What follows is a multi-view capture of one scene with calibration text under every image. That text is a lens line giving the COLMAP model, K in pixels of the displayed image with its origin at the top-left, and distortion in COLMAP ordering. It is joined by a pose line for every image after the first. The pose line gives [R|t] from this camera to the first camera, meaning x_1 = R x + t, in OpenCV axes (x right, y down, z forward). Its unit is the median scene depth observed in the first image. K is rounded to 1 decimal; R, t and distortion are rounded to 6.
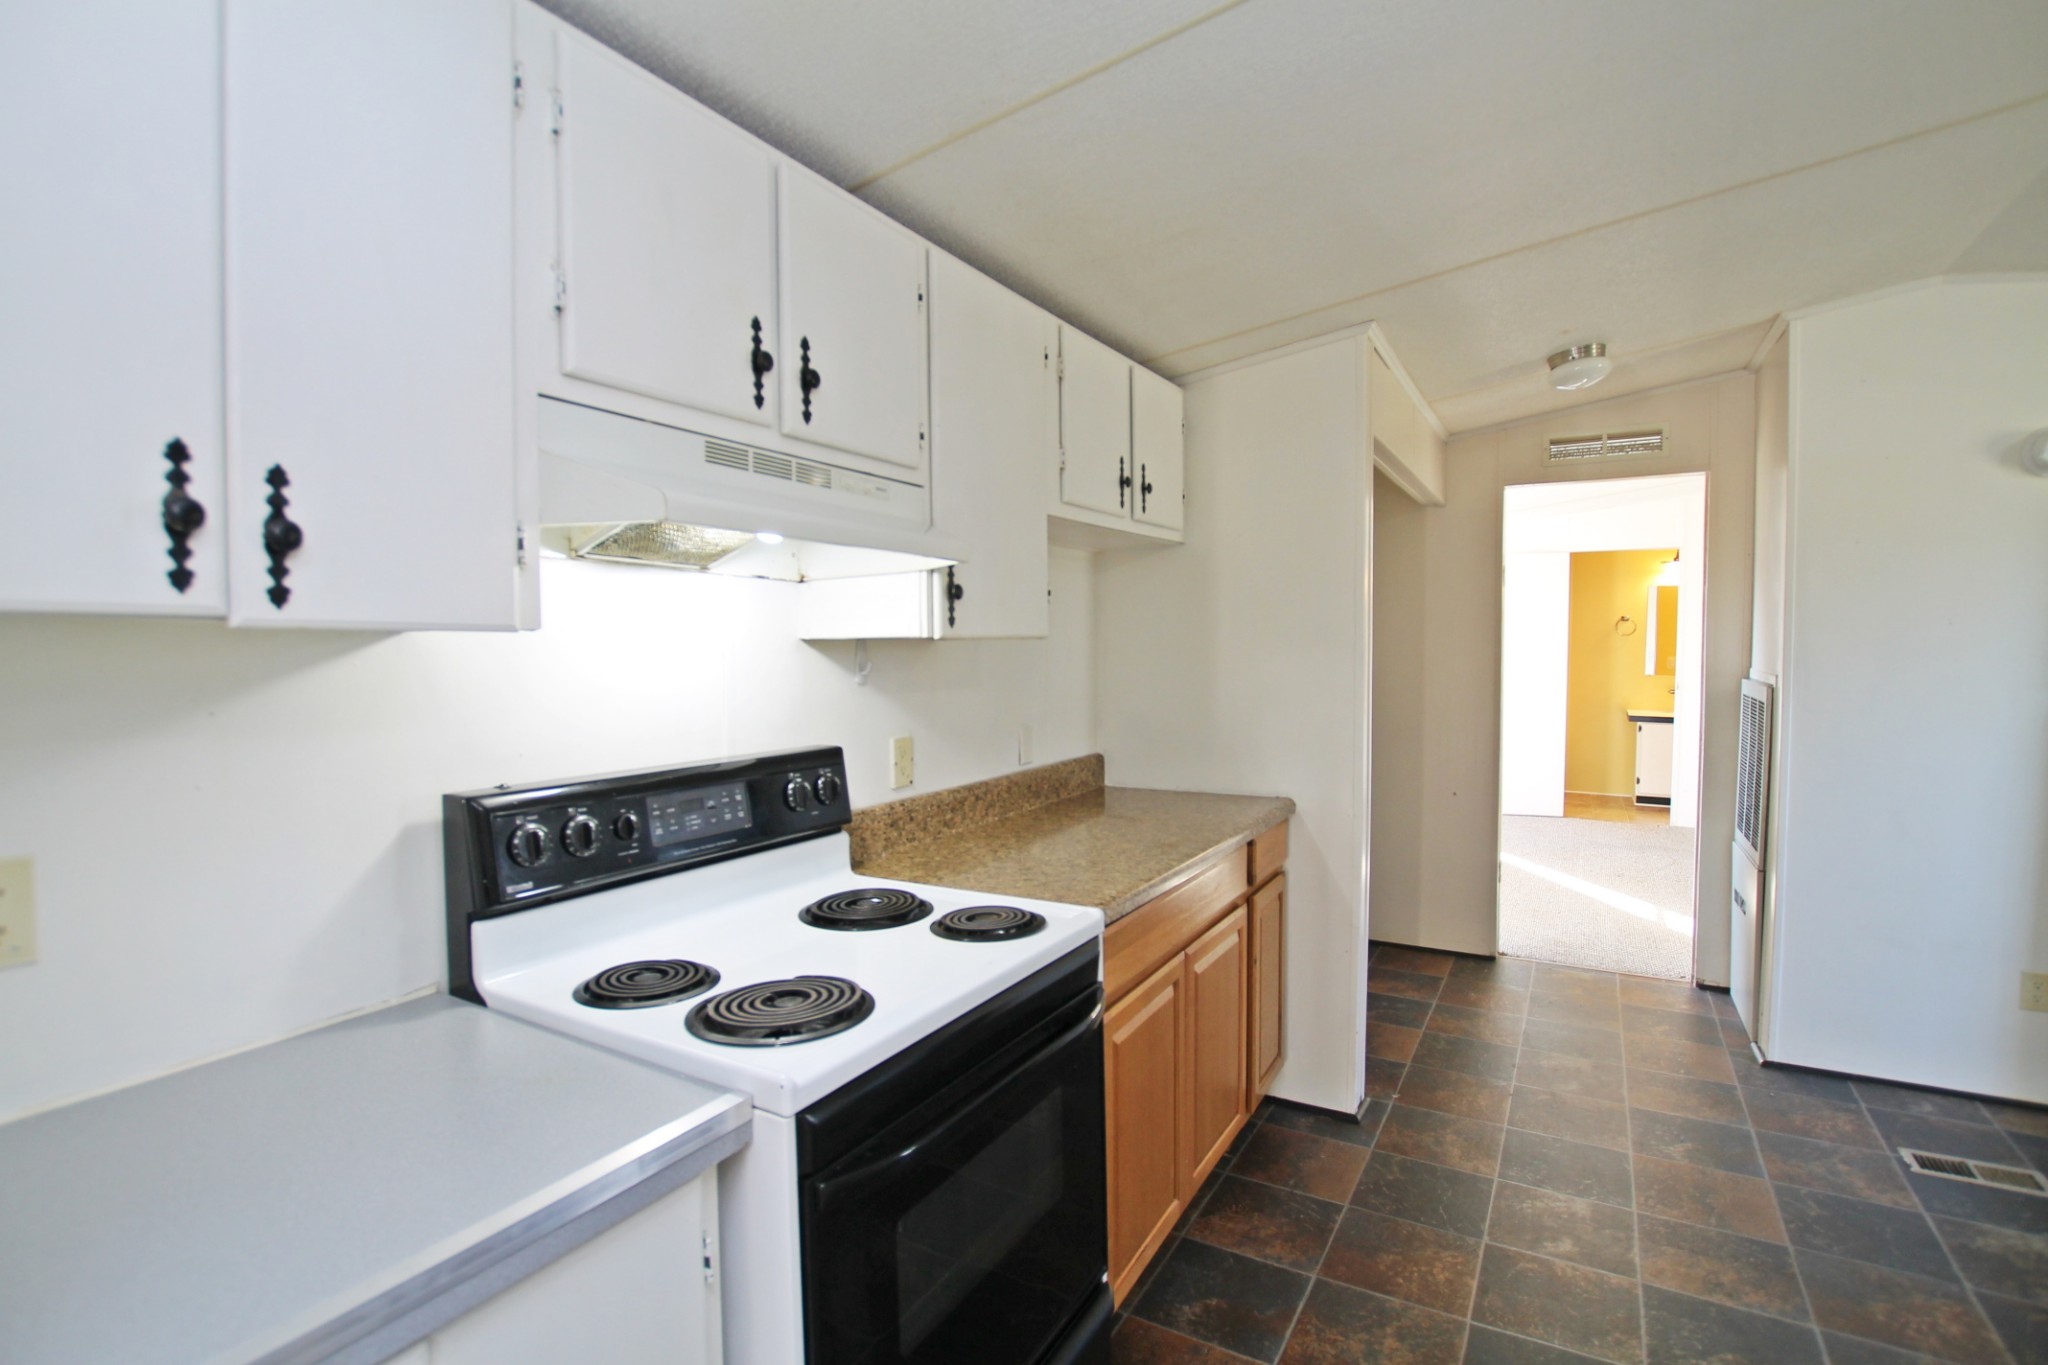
lens RADIAL K [[982.7, 0, 1041.9], [0, 982.7, 680.0], [0, 0, 1]] dist [-0.029910, 0.002375]
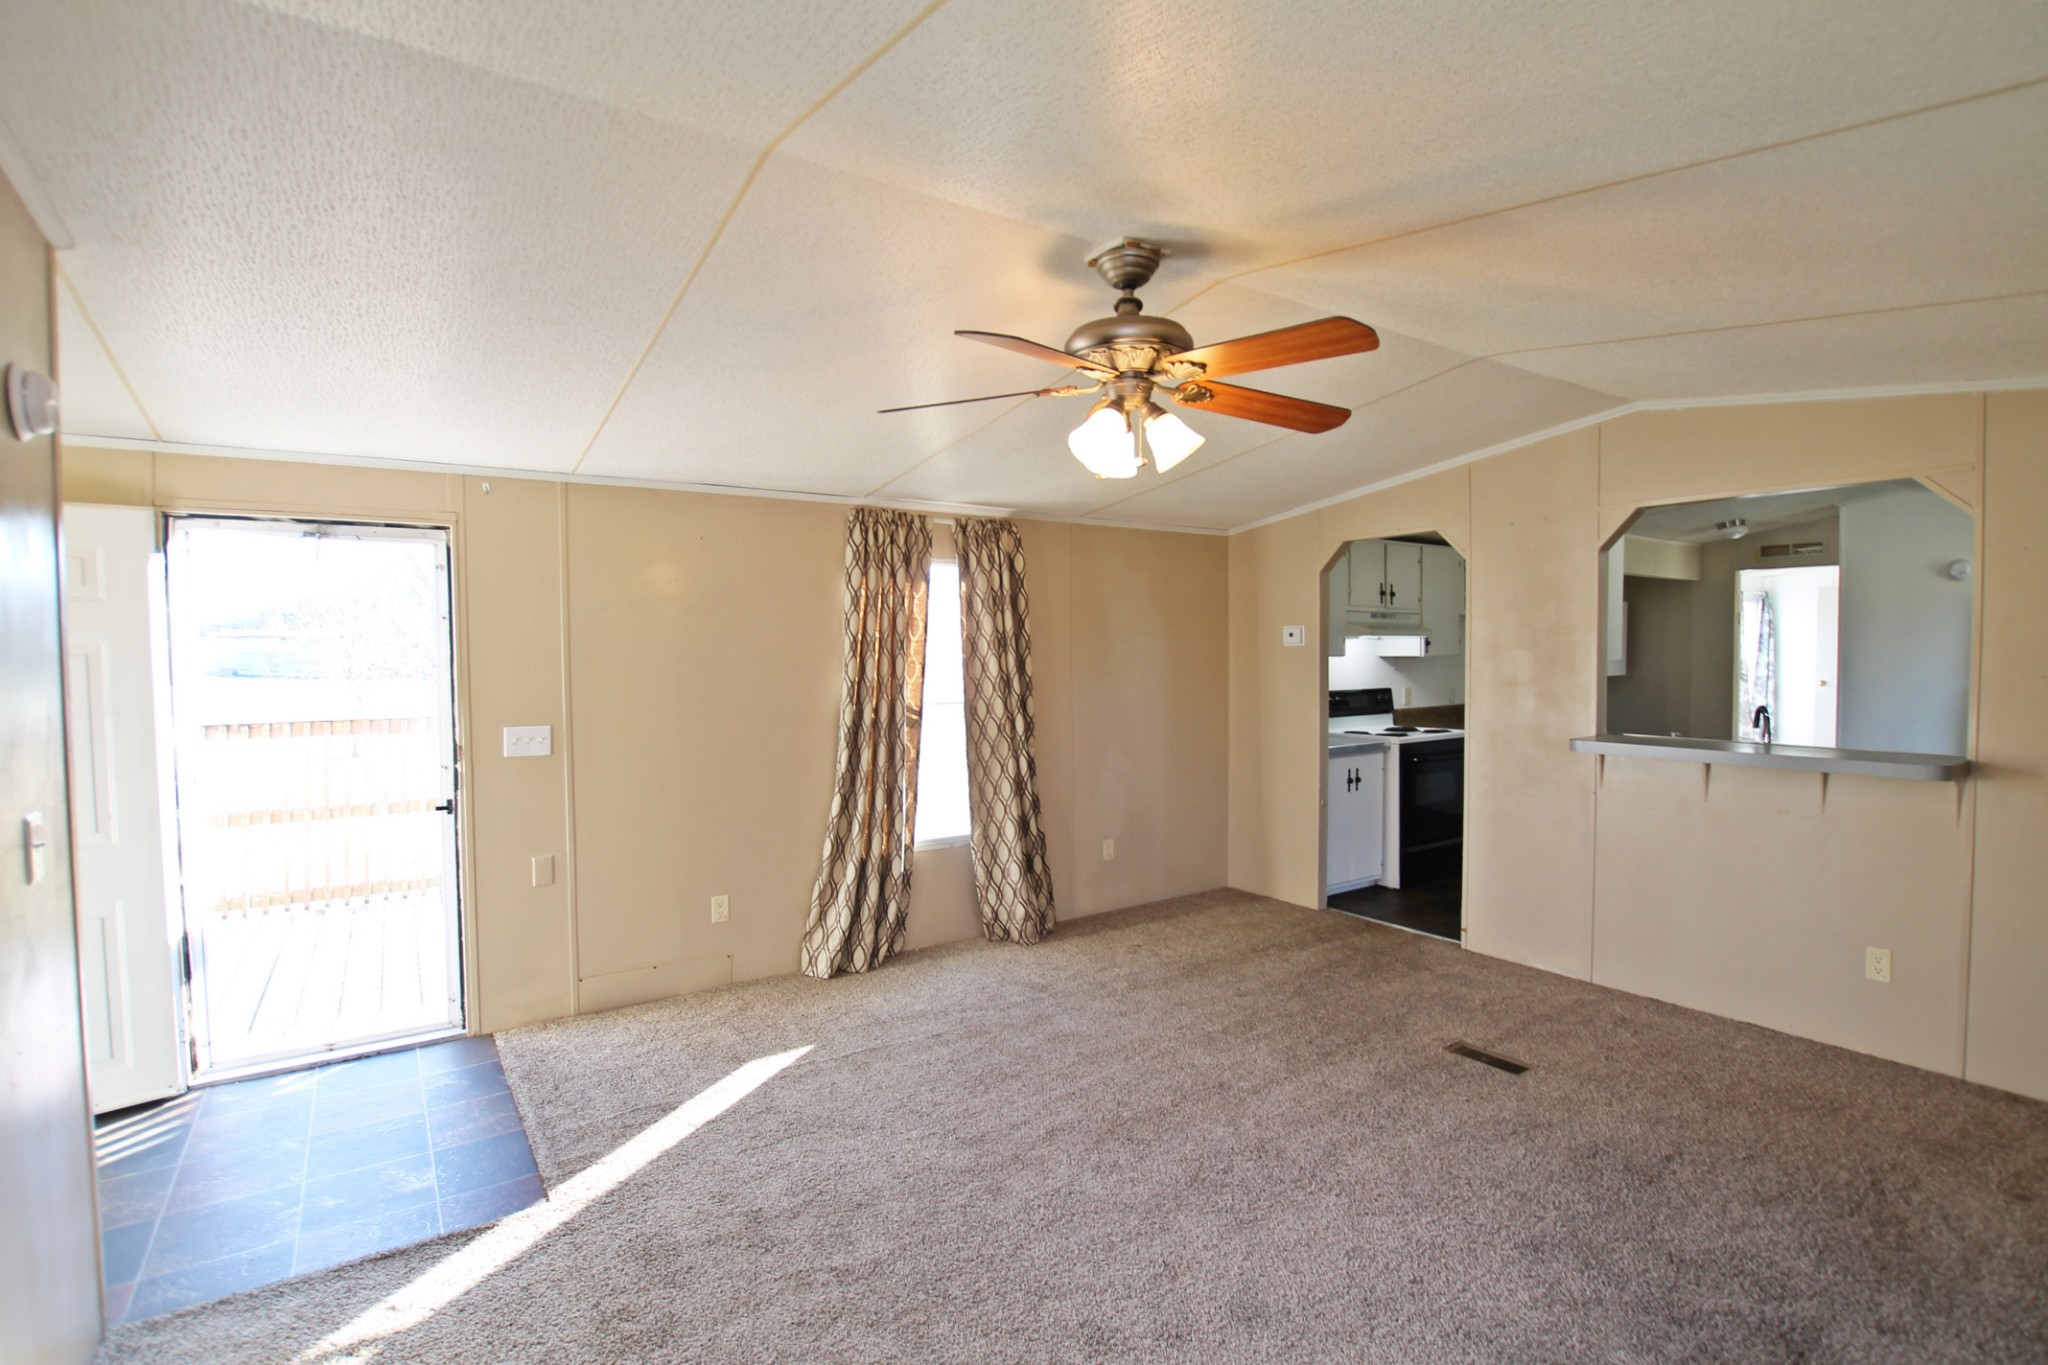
lens RADIAL K [[982.7, 0, 1027.2], [0, 982.7, 686.9], [0, 0, 1]] dist [-0.029910, 0.002375]
pose [[0.896807, 0.018389, -0.442039, 0.123677], [-0.014700, 0.999823, 0.011770, 0.032868], [0.442177, -0.004057, 0.896919, -1.984593]]
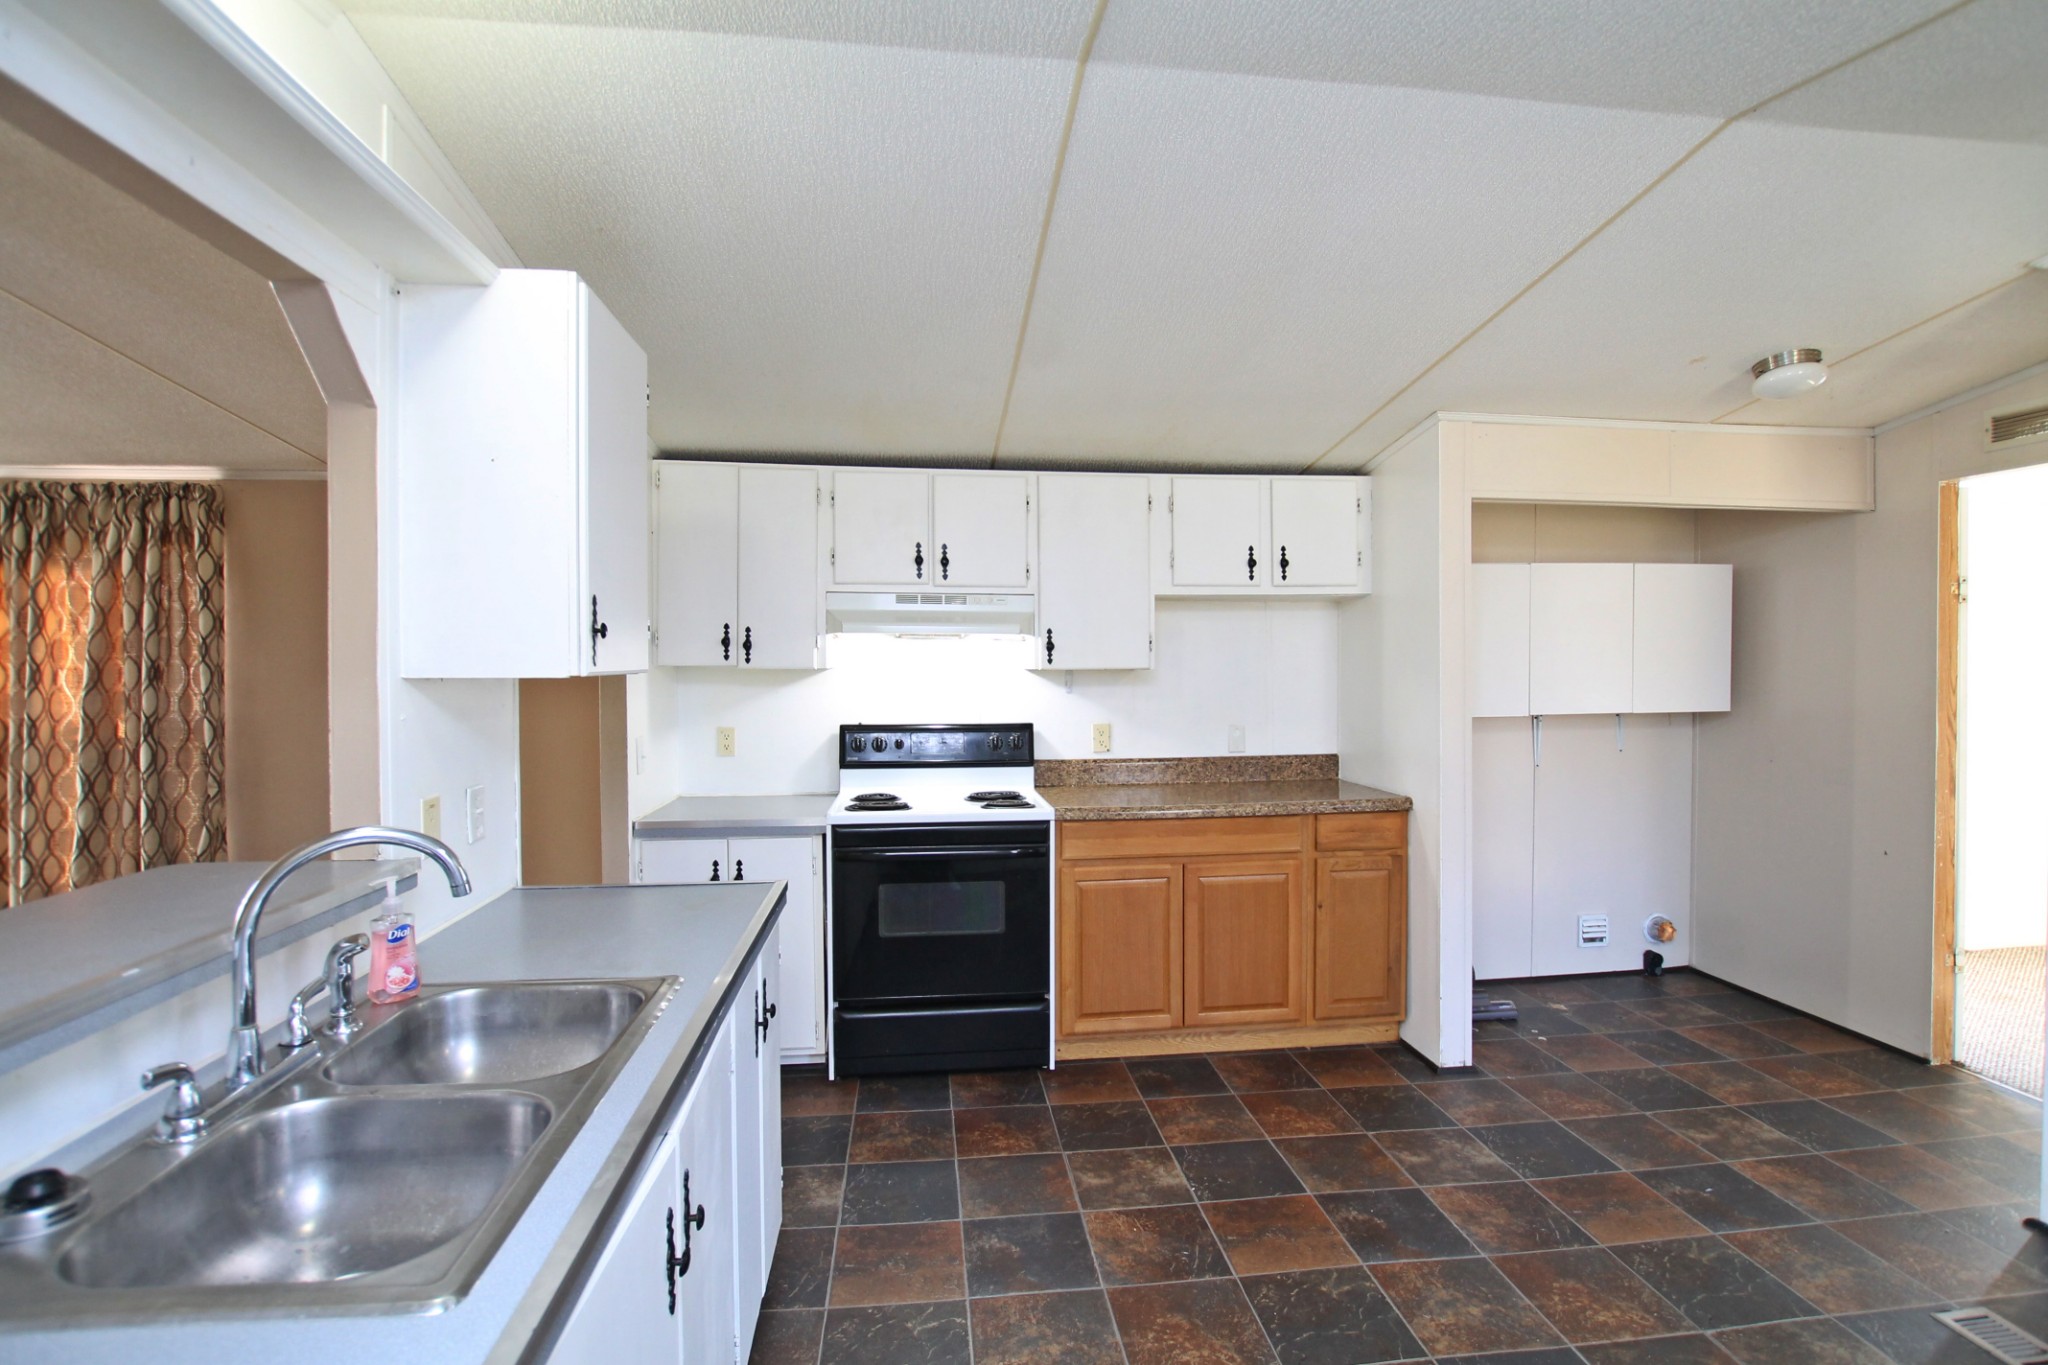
lens RADIAL K [[982.7, 0, 1026.7], [0, 982.7, 677.3], [0, 0, 1]] dist [-0.029910, 0.002375]
pose [[0.589411, 0.018128, -0.807630, 1.062047], [-0.028830, 0.999583, 0.001396, -0.021036], [0.807319, 0.022461, 0.589688, -0.139008]]
